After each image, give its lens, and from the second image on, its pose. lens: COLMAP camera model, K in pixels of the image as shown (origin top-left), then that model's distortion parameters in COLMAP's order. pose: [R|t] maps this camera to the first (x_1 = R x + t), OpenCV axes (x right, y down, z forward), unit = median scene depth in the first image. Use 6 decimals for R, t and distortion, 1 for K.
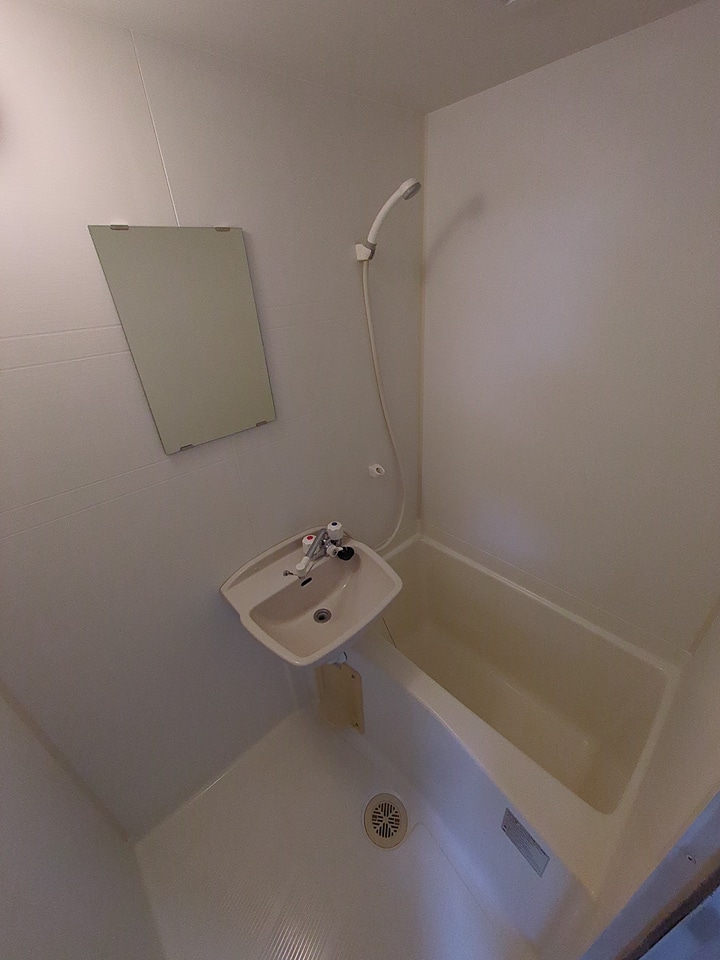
lens RADIAL K [[379.1, 0, 359.7], [0, 379.1, 481.0], [0, 0, 1]] dist [-0.001963, 0.001340]
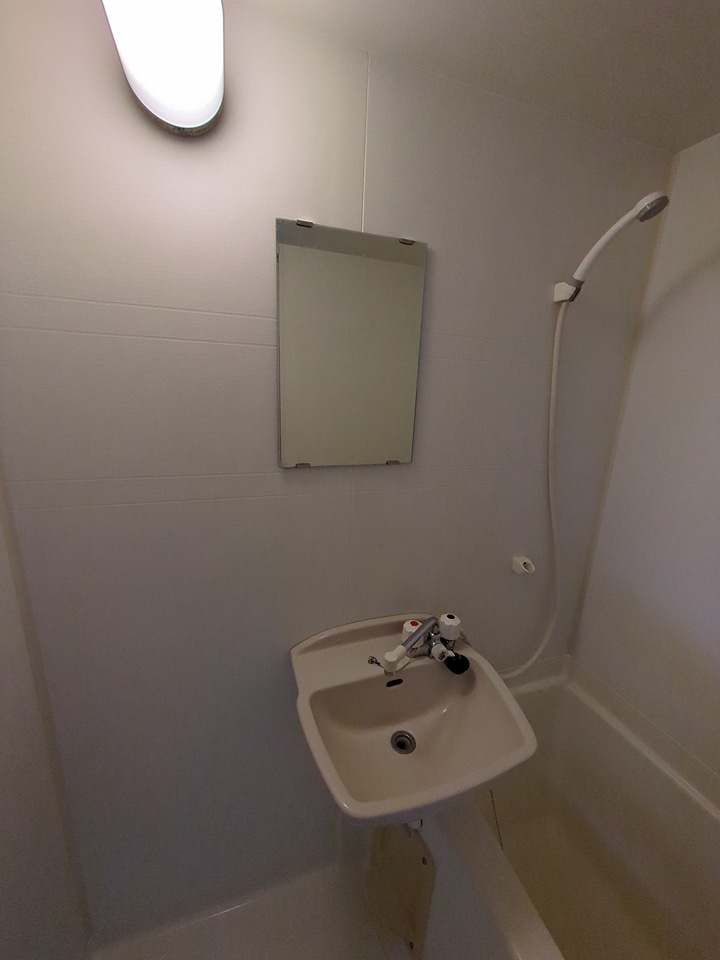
lens RADIAL K [[379.1, 0, 362.8], [0, 379.1, 480.1], [0, 0, 1]] dist [-0.001963, 0.001340]
pose [[0.912448, 0.198740, -0.357688, -0.012369], [-0.280347, 0.940365, -0.192663, 0.055744], [0.298067, 0.276071, 0.913751, 0.204813]]
